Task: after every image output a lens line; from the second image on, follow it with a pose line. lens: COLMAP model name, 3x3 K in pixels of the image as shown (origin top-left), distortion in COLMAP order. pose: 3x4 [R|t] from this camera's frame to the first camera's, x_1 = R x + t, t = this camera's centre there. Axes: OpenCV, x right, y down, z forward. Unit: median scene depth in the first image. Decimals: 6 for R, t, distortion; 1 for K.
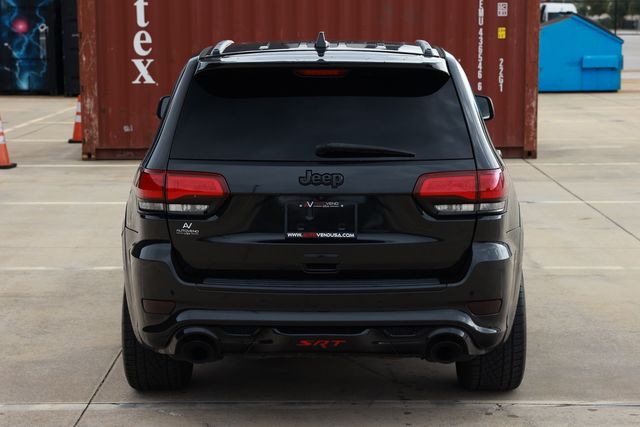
lens RADIAL K [[1330.0, 0, 321.8], [0, 1330.0, 212.1], [0, 0, 1]] dist [0.191457, 0.000000]
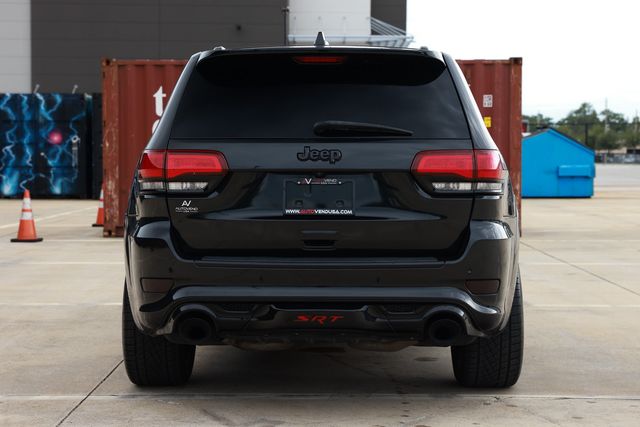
lens RADIAL K [[1183.1, 0, 310.0], [0, 1183.1, 210.3], [0, 0, 1]] dist [0.165575, 0.000000]
pose [[0.999922, 0.002318, -0.012235, 0.002642], [-0.003505, 0.995184, -0.097967, 0.076632], [0.011950, 0.098002, 0.995114, 0.081969]]
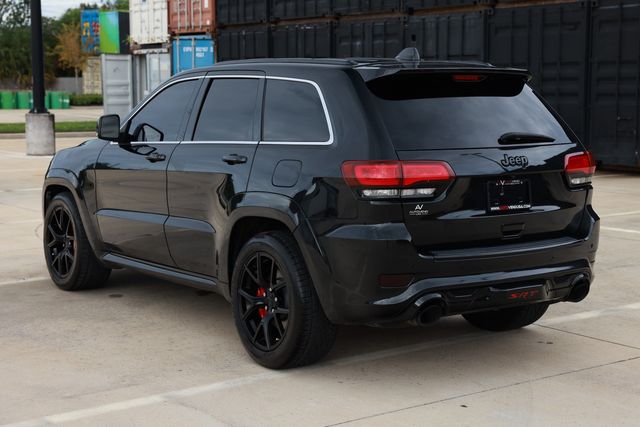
lens RADIAL K [[1163.6, 0, 320.9], [0, 1163.6, 213.5], [0, 0, 1]] dist [0.156976, 0.000000]
pose [[0.820081, -0.063875, 0.568672, -0.557733], [0.080603, 0.996737, -0.004280, 0.009904], [-0.566543, 0.049347, 0.822553, 0.158861]]
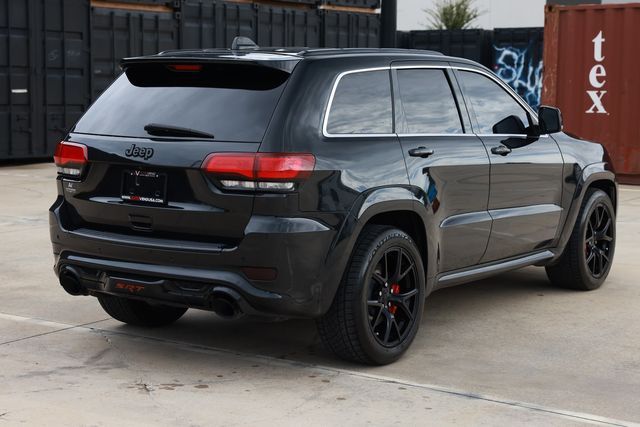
lens RADIAL K [[1204.6, 0, 318.6], [0, 1204.6, 214.3], [0, 0, 1]] dist [0.148437, 0.000000]
pose [[0.821053, 0.073512, -0.566100, 0.556893], [-0.088645, 0.996063, 0.000777, 0.011862], [0.563928, 0.049544, 0.824336, 0.136700]]
